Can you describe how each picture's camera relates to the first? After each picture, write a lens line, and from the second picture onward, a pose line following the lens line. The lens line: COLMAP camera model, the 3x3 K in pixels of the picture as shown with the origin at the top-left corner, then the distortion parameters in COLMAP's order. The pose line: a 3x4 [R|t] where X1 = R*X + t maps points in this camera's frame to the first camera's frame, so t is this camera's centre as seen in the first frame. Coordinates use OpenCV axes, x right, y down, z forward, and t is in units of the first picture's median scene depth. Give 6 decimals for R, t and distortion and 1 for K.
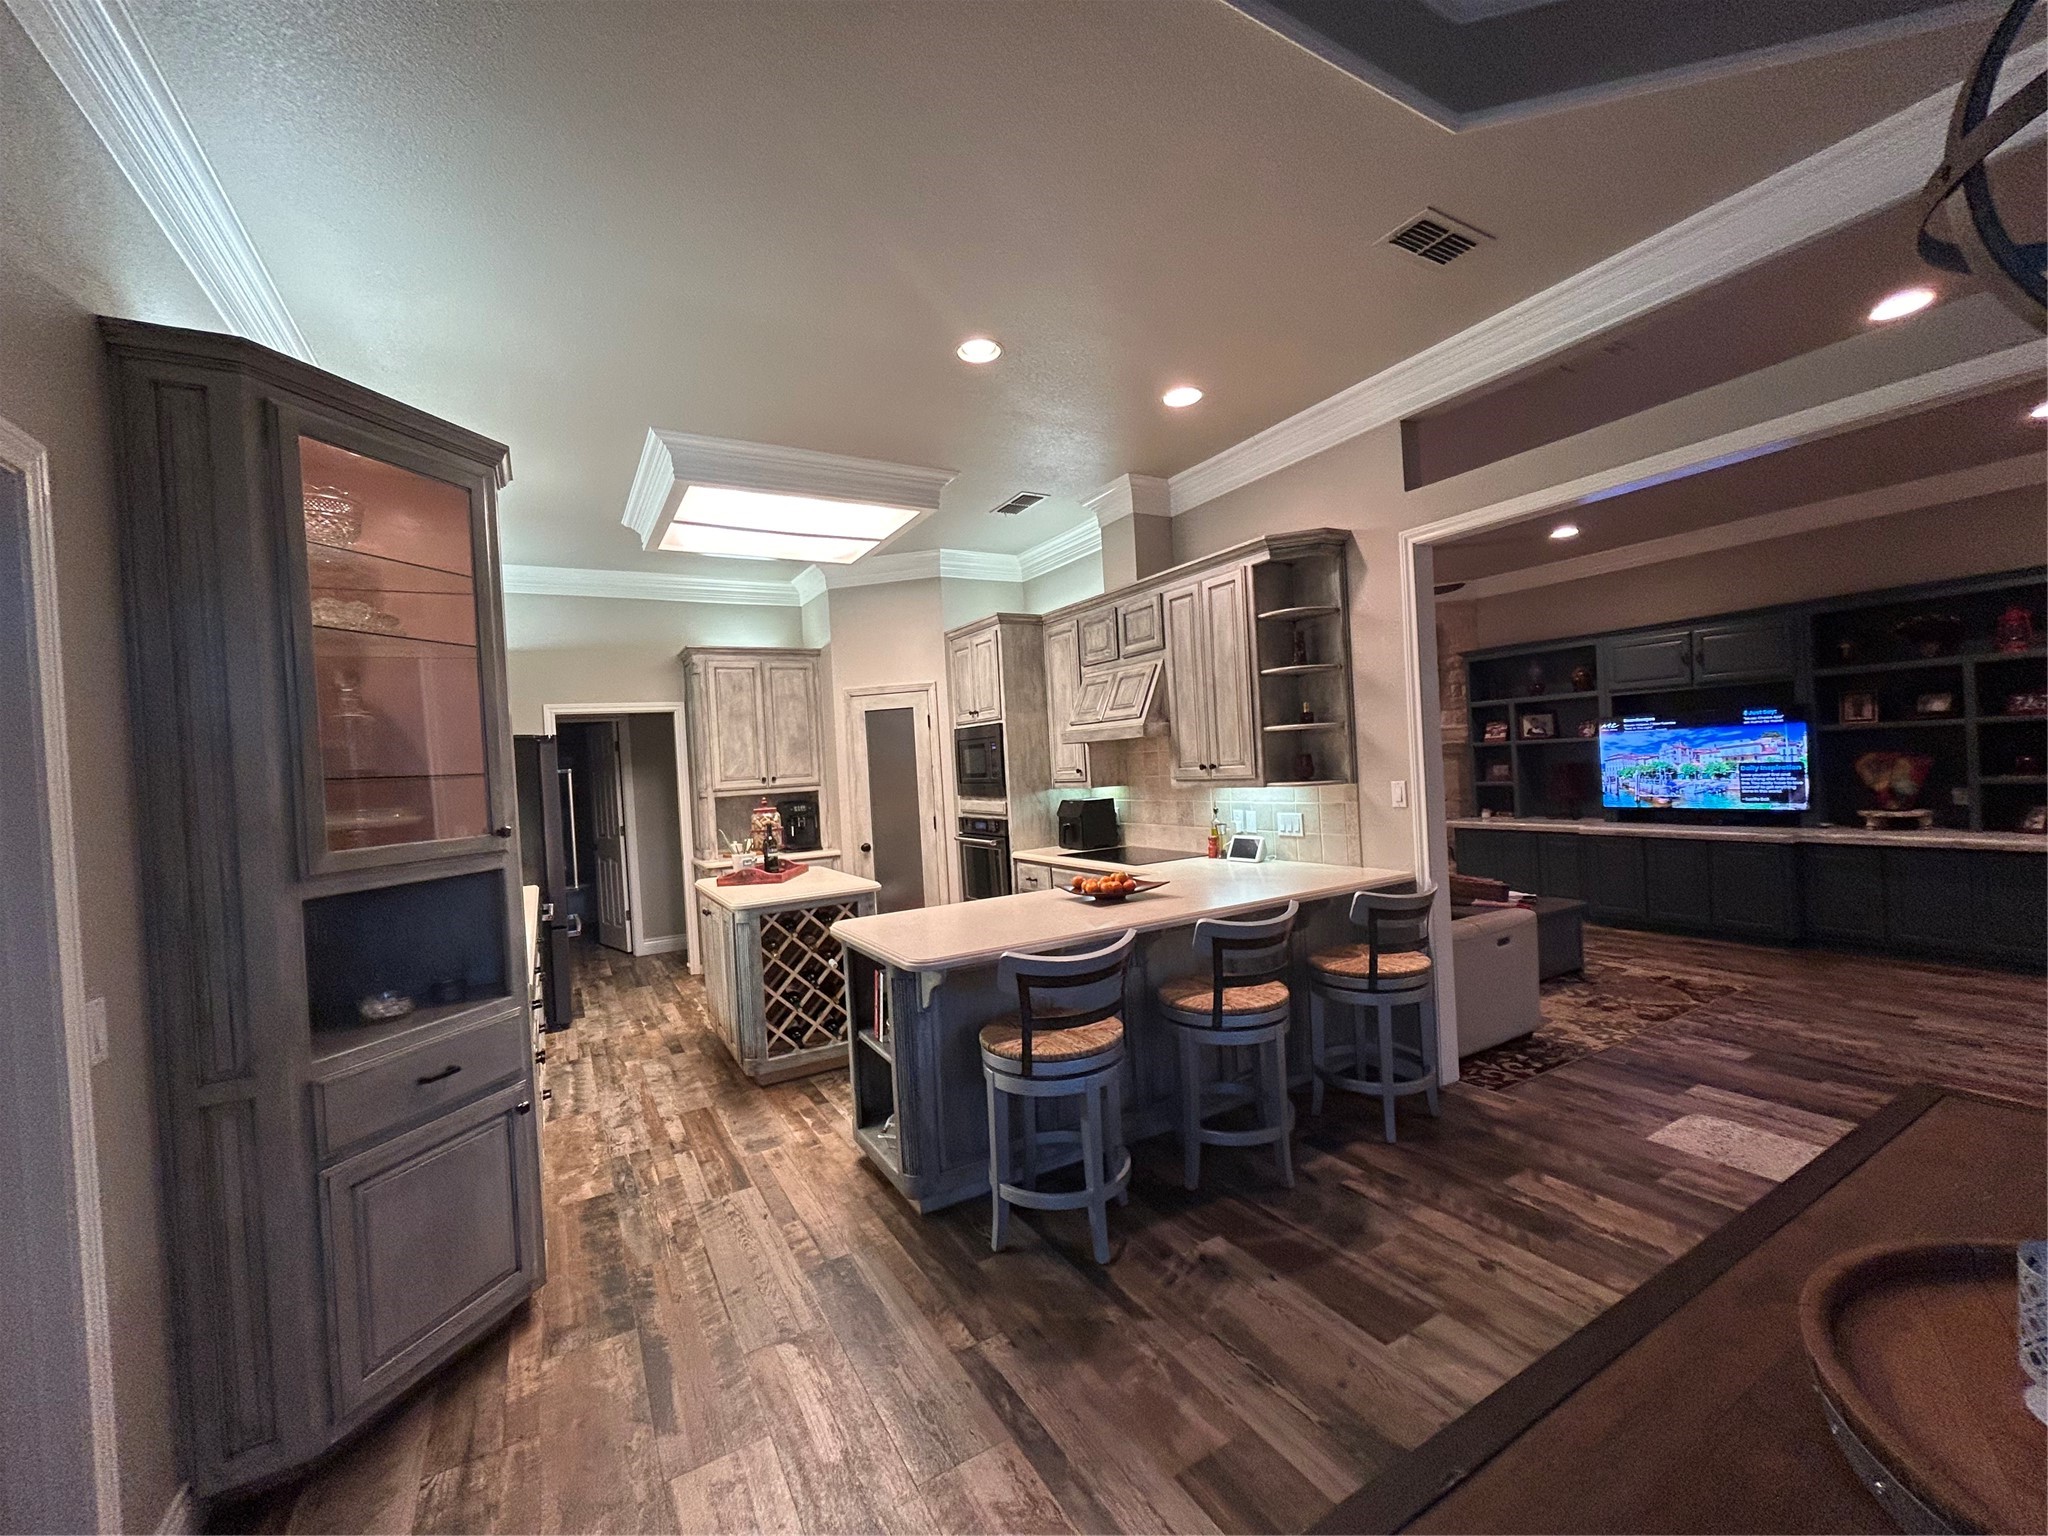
lens RADIAL K [[828.4, 0, 1024.3], [0, 828.4, 770.2], [0, 0, 1]] dist [-0.001041, 0.000007]
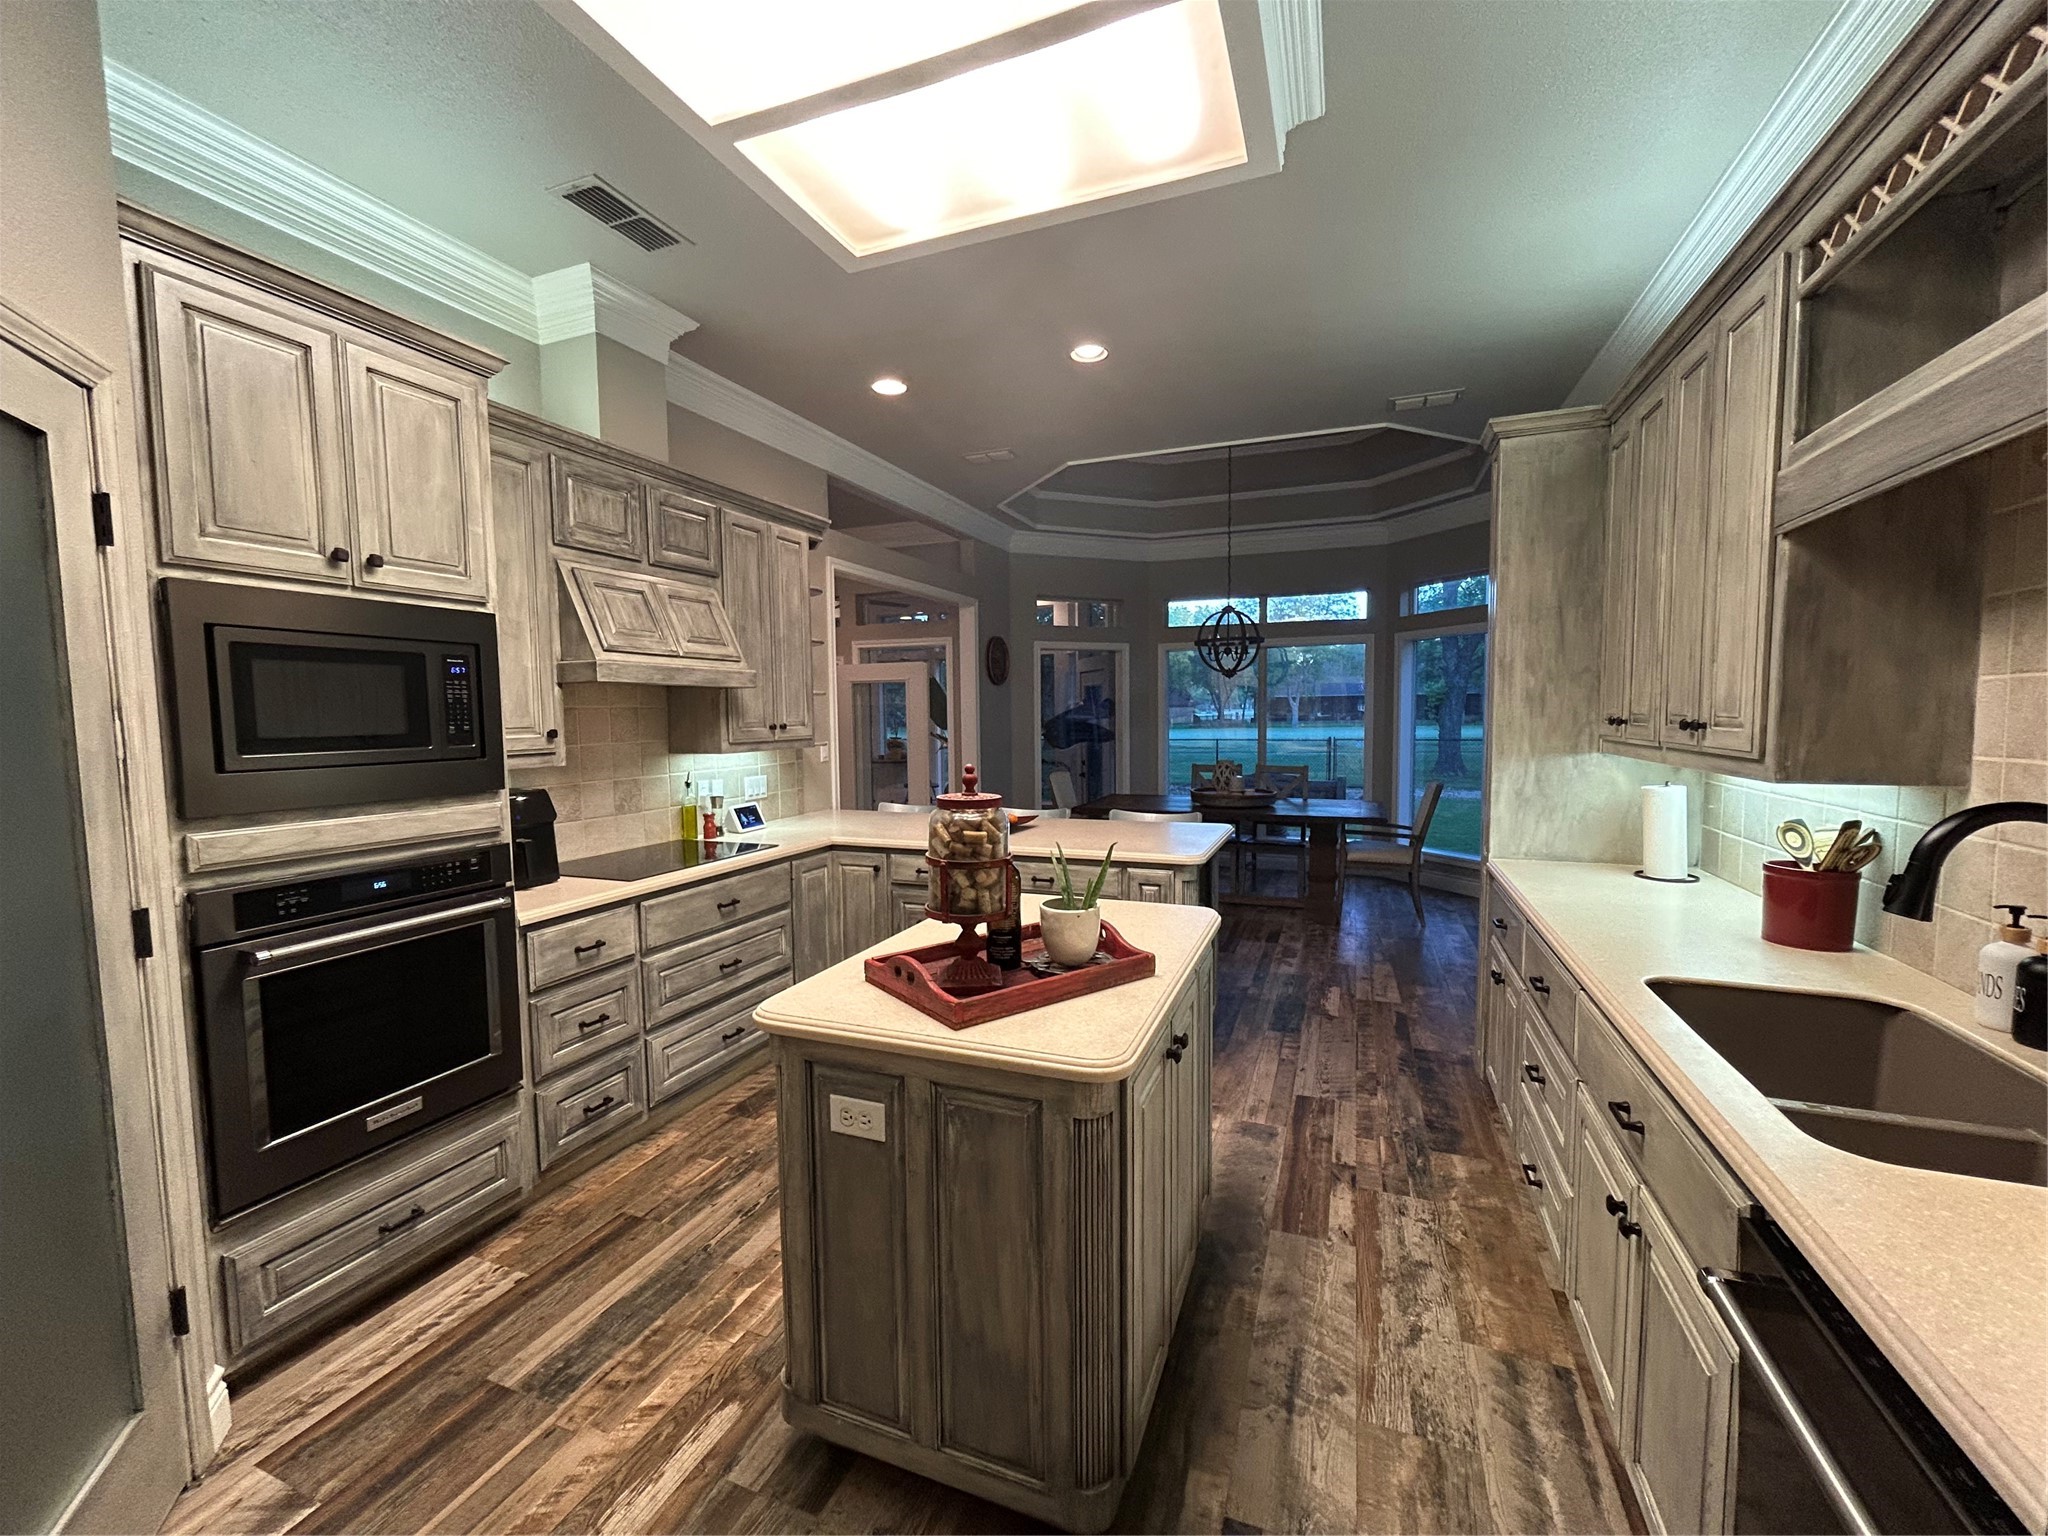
lens RADIAL K [[828.4, 0, 1020.5], [0, 828.4, 772.3], [0, 0, 1]] dist [-0.001041, 0.000007]
pose [[-0.613911, 0.007234, 0.789342, -0.669452], [0.053784, 0.998018, 0.032685, 0.030917], [-0.787541, 0.062520, -0.613083, 1.341095]]
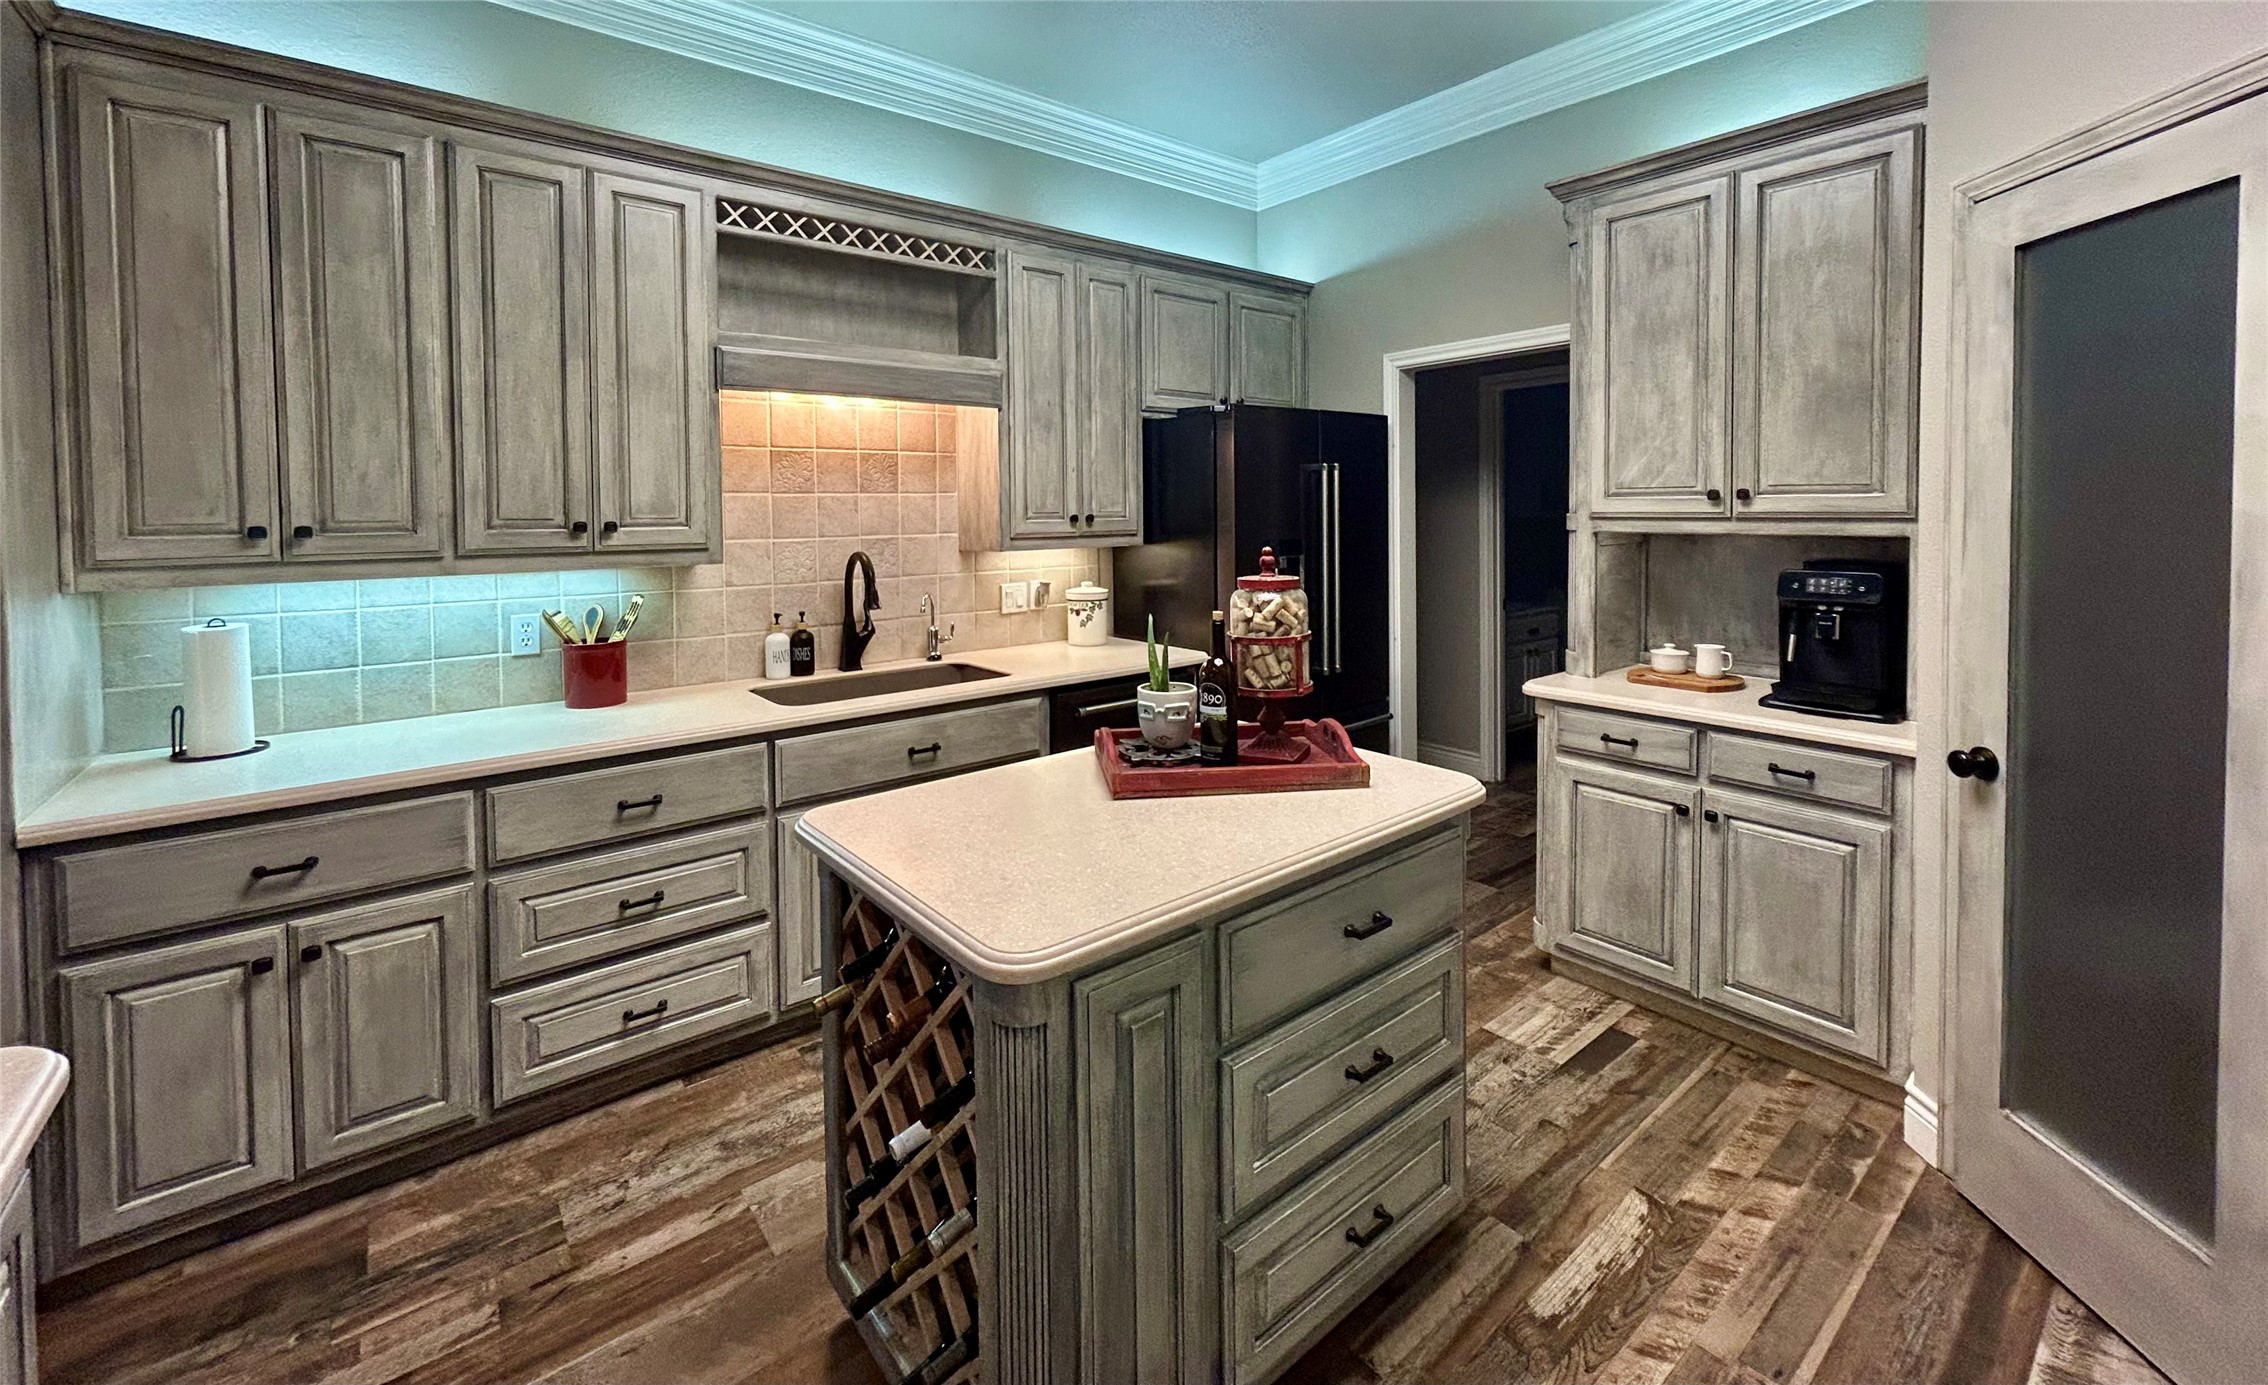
lens RADIAL K [[924.3, 0, 1130.8], [0, 924.3, 534.8], [0, 0, 1]] dist [0.000676, 0.000438]
pose [[0.158777, 0.084512, -0.983691, 0.080343], [-0.008634, 0.996411, 0.084211, -0.005723], [0.987277, -0.004877, 0.158937, 0.987301]]
